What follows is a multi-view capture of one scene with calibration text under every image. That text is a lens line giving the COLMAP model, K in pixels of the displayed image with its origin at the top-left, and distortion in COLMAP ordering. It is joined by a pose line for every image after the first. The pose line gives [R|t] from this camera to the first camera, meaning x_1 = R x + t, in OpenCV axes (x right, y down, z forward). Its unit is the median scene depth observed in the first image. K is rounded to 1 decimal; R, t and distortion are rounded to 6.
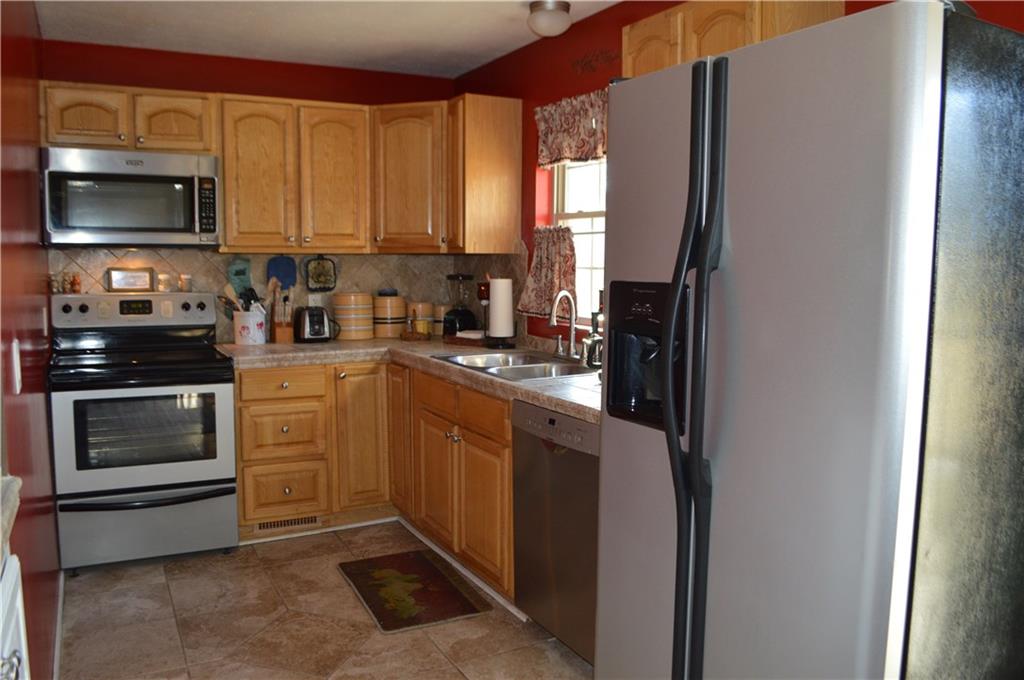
lens RADIAL K [[805.7, 0, 510.5], [0, 805.7, 346.2], [0, 0, 1]] dist [-0.076737, 0.004027]
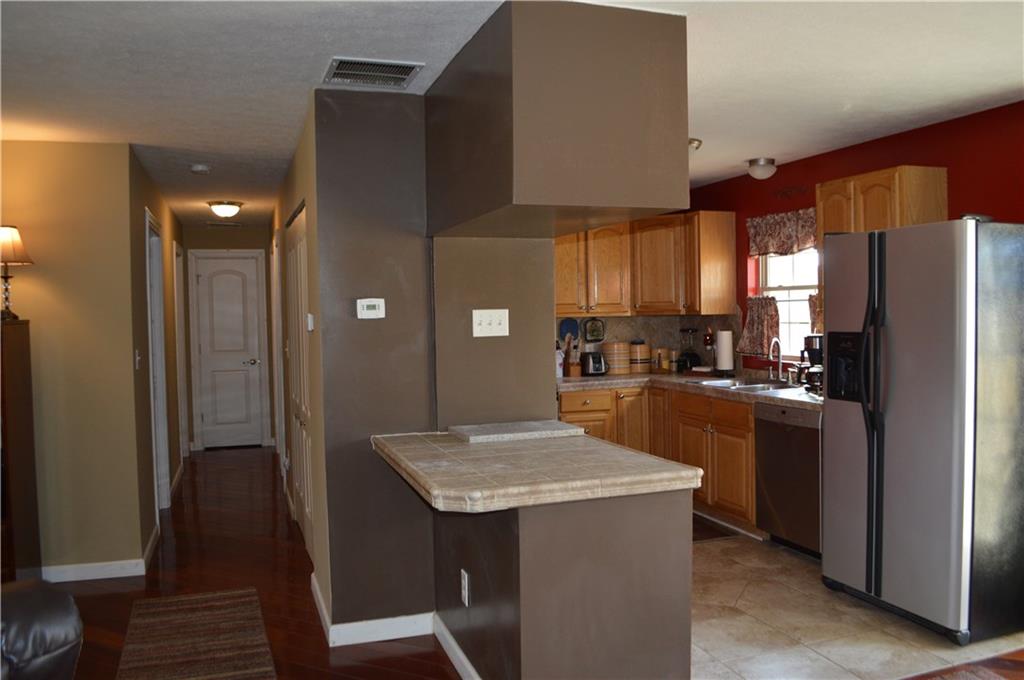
lens RADIAL K [[805.7, 0, 506.8], [0, 805.7, 342.1], [0, 0, 1]] dist [-0.076737, 0.004027]
pose [[0.985790, -0.019032, -0.166898, -0.170428], [0.007443, 0.997534, -0.069794, 0.039627], [0.167815, 0.067560, 0.983501, -0.559139]]
